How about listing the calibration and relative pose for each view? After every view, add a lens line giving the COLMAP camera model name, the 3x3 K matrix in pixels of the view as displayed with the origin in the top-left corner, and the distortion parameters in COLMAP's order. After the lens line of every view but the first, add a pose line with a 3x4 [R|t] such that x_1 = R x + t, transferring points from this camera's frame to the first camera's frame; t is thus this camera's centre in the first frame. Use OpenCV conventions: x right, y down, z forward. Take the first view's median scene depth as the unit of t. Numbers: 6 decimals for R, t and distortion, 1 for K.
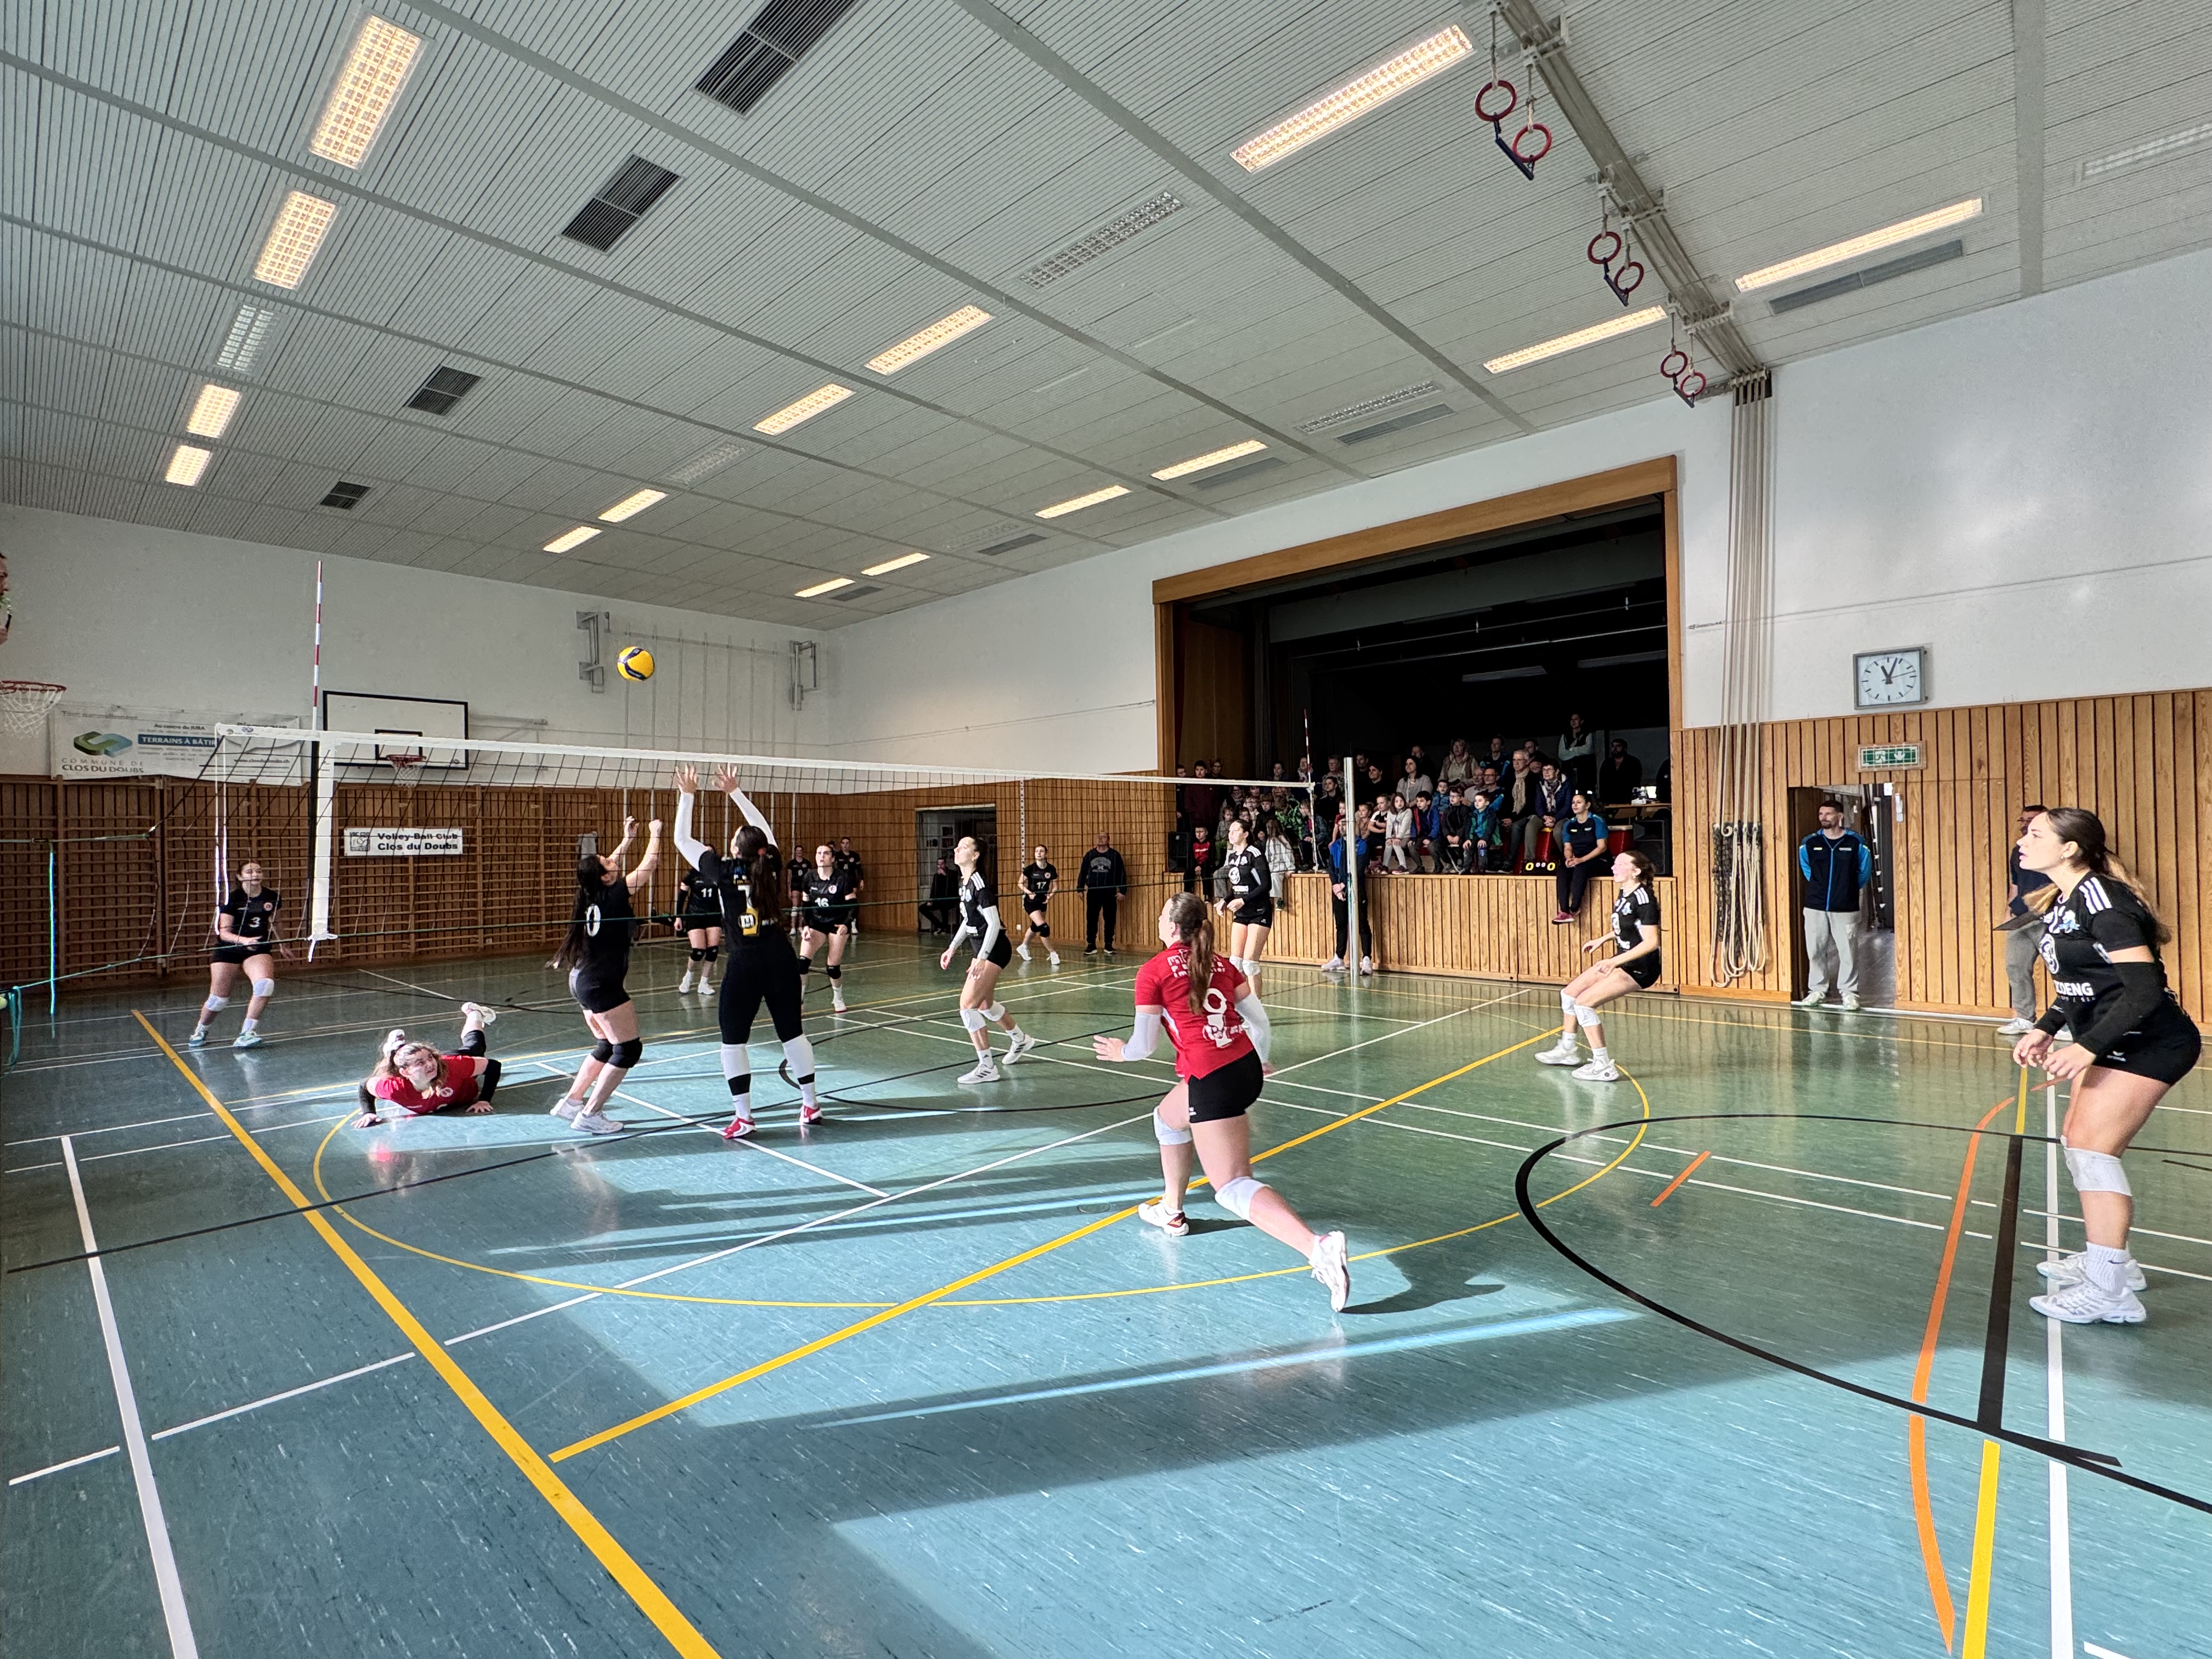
lens RADIAL K [[1025.6, 0, 1101.9], [0, 1025.6, 830.9], [0, 0, 1]] dist [-0.000927, -0.000253]
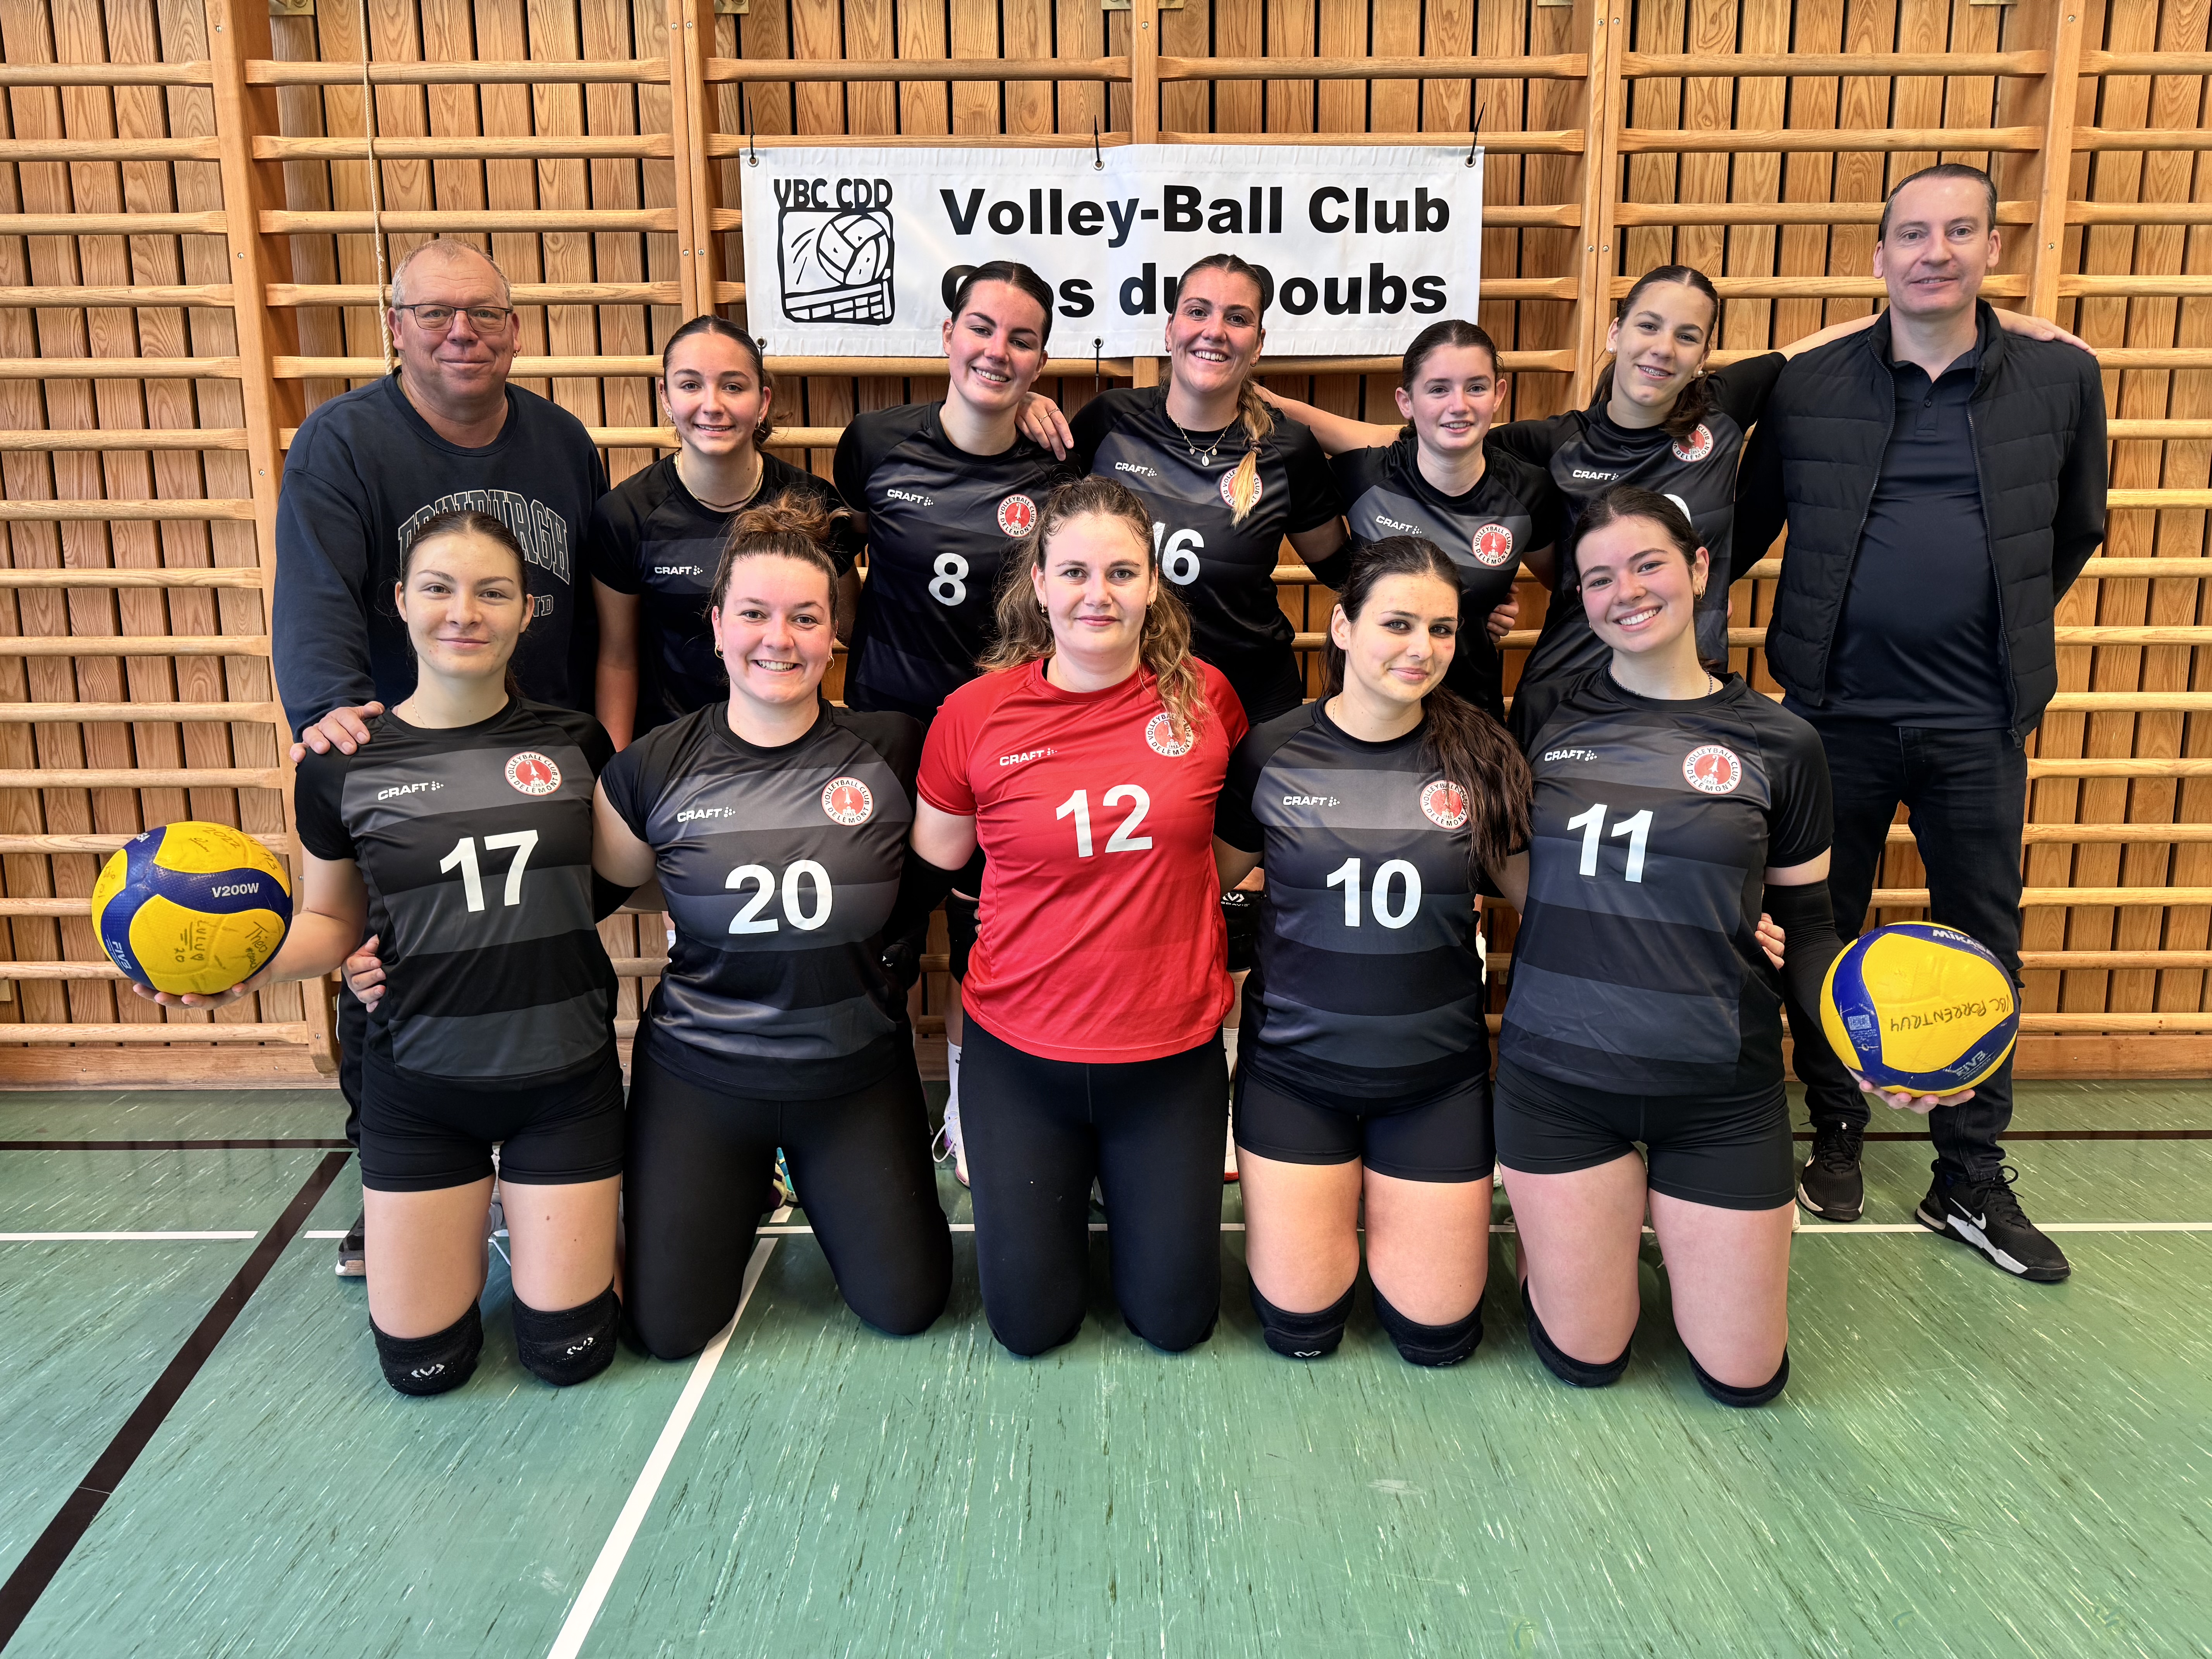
lens RADIAL K [[1581.4, 0, 1112.4], [0, 1581.4, 829.0], [0, 0, 1]] dist [0.026565, -0.024391]
pose [[0.664217, 0.144365, -0.733468, -0.750744], [-0.001118, 0.981366, 0.192146, 0.065449], [0.747539, -0.126806, 0.652001, 1.245657]]
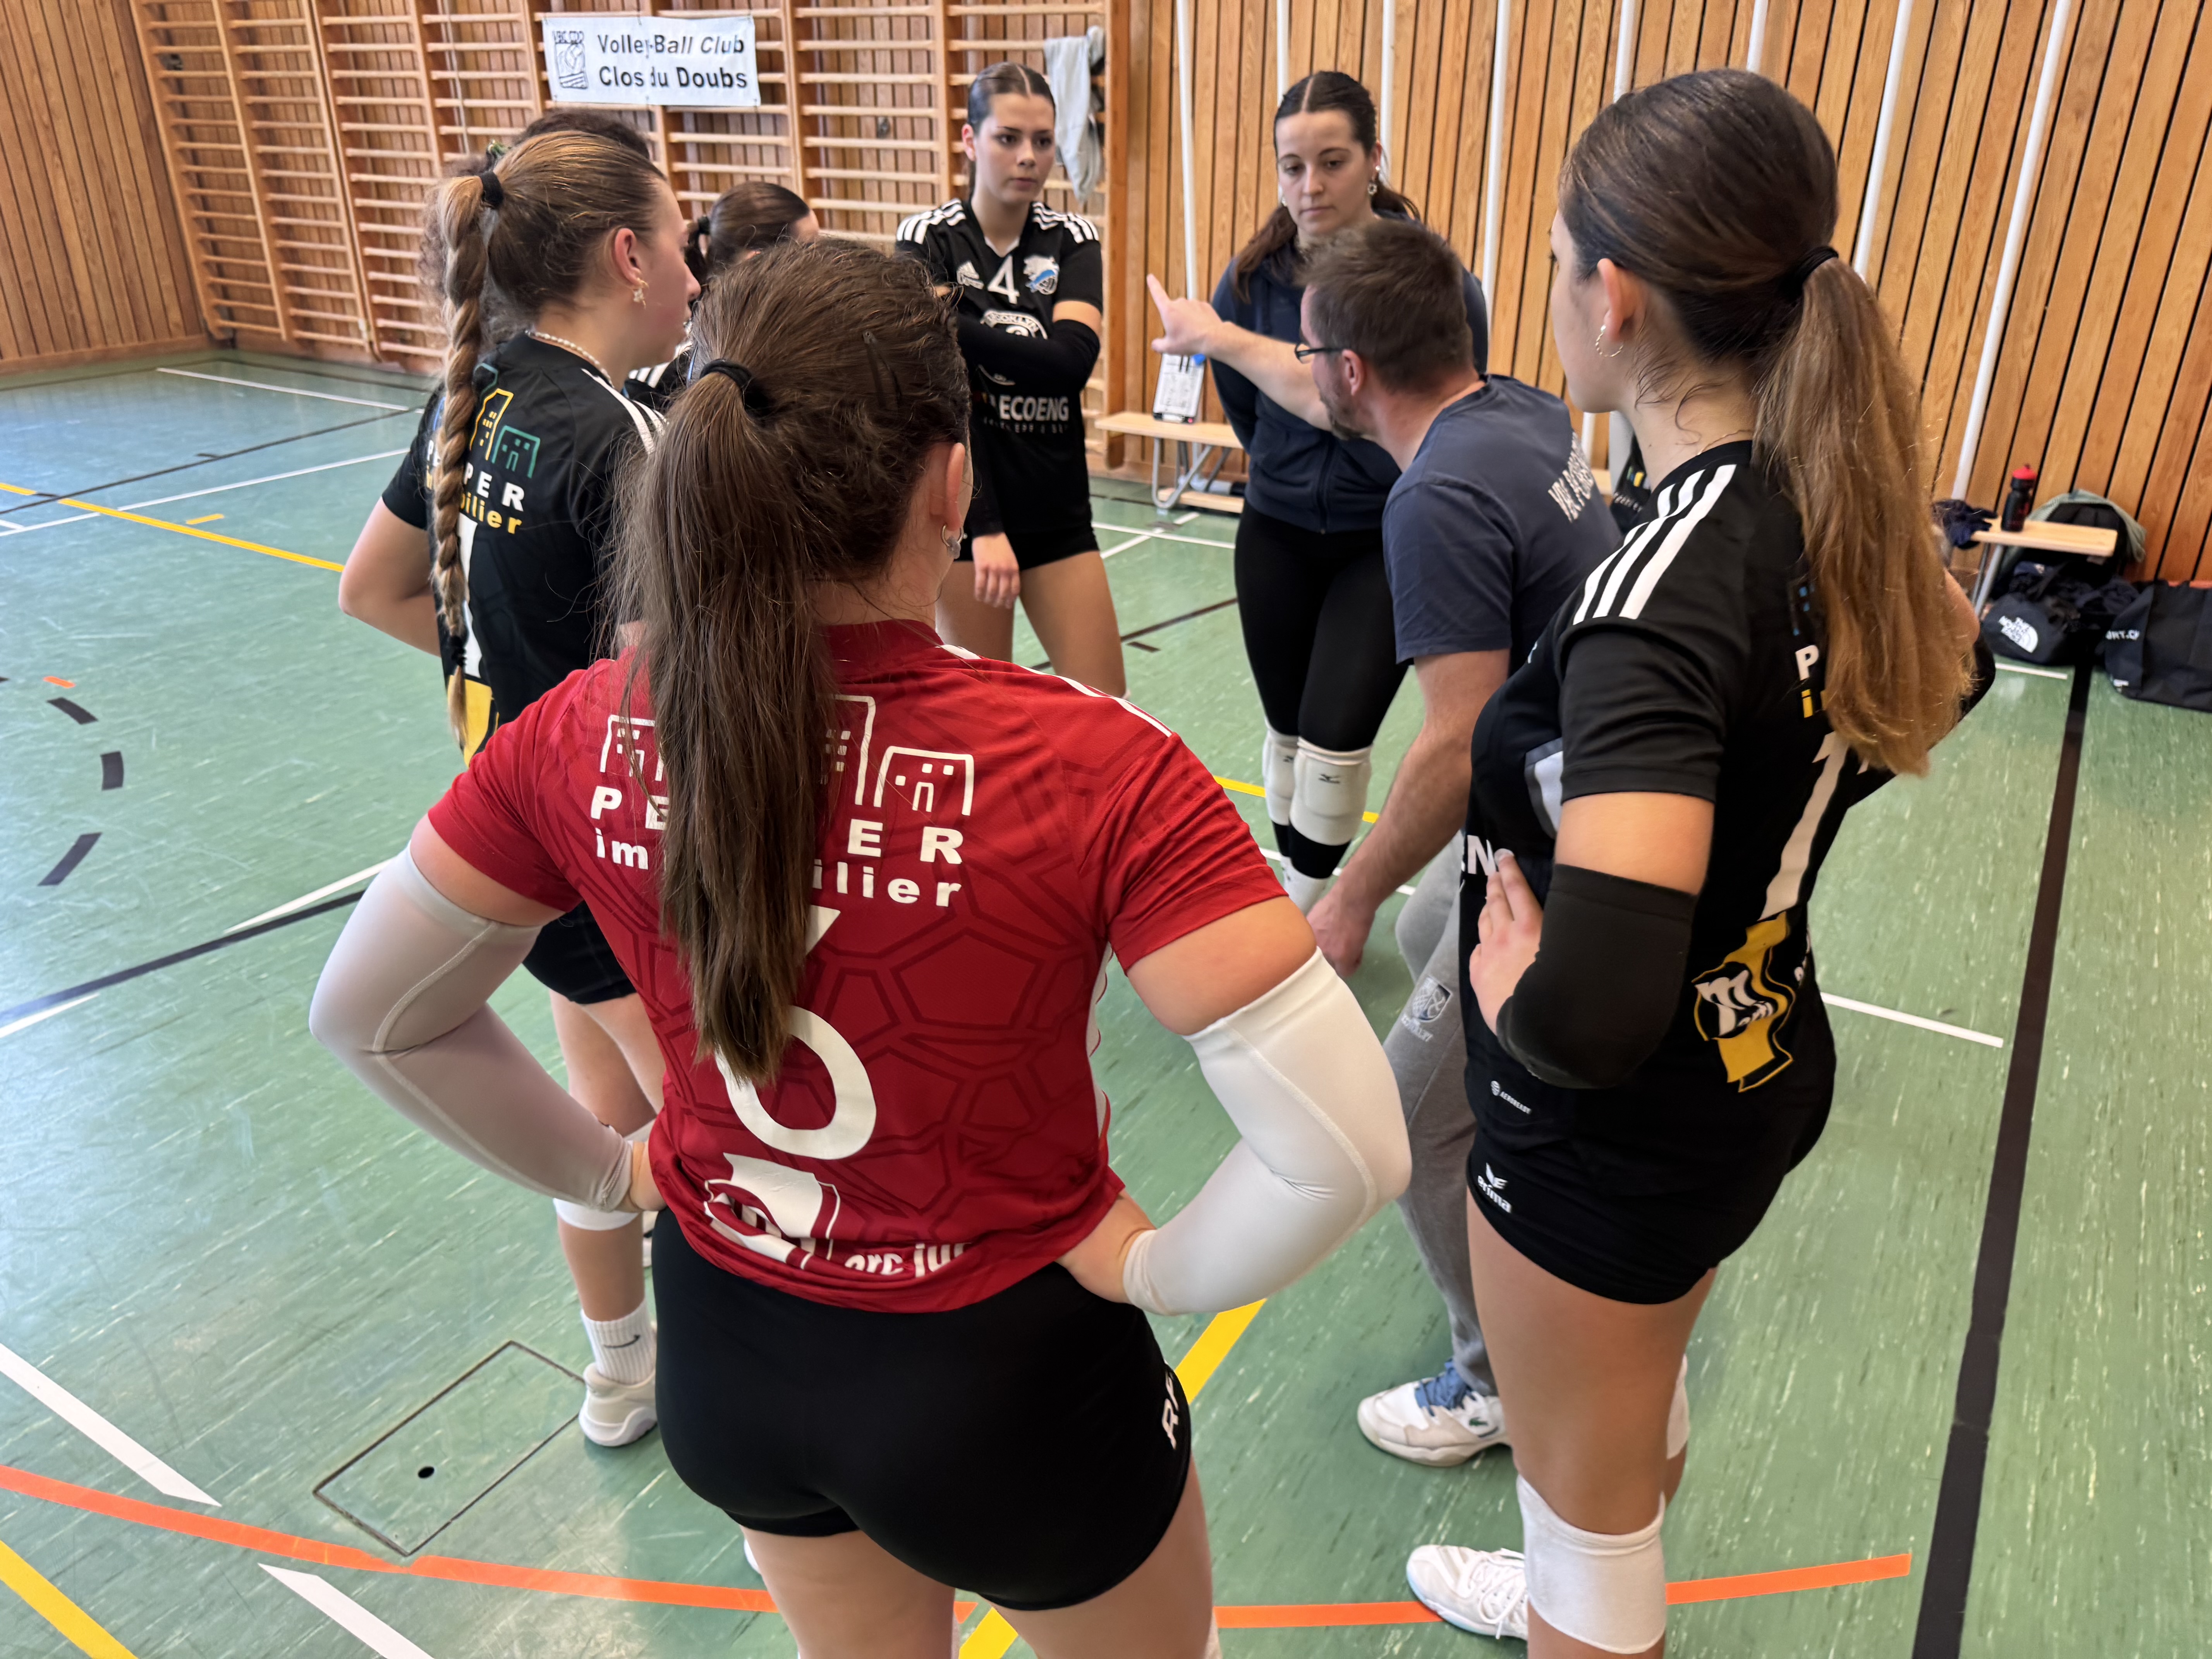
lens RADIAL K [[1581.4, 0, 1114.9], [0, 1581.4, 820.7], [0, 0, 1]] dist [0.026565, -0.024391]
pose [[0.185290, 0.425522, -0.885776, -0.094462], [-0.007350, 0.901959, 0.431759, 0.012609], [0.982656, -0.073490, 0.170251, 1.525130]]
